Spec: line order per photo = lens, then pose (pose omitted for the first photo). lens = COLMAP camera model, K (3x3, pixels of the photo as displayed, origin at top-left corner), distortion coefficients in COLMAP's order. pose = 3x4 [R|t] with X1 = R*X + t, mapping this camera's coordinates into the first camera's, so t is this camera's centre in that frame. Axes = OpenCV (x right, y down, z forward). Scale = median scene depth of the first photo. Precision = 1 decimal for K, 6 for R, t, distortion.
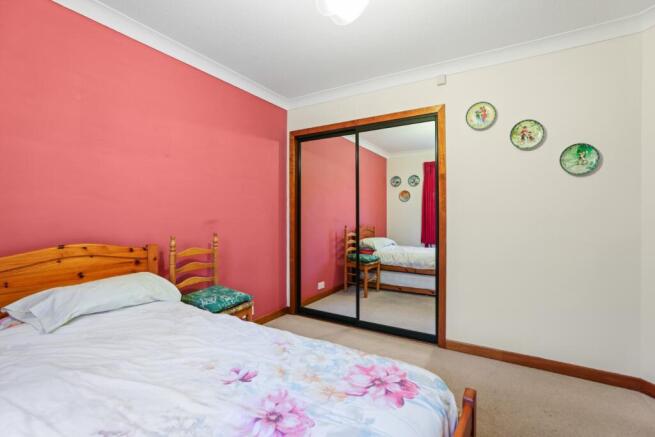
lens RADIAL K [[301.0, 0, 326.3], [0, 301.0, 217.8], [0, 0, 1]] dist [0.001125, 0.000040]
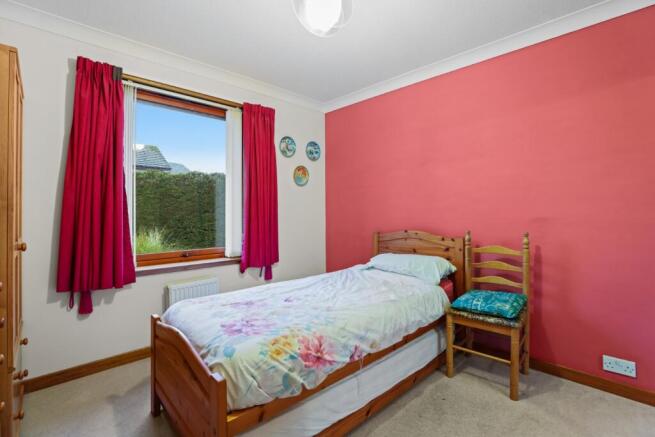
lens RADIAL K [[301.0, 0, 327.3], [0, 301.0, 214.7], [0, 0, 1]] dist [0.001125, 0.000040]
pose [[-0.259736, 0.003617, -0.965673, 0.878968], [0.002389, 0.999992, 0.003103, -0.003543], [0.965677, -0.001501, -0.259743, 1.027822]]
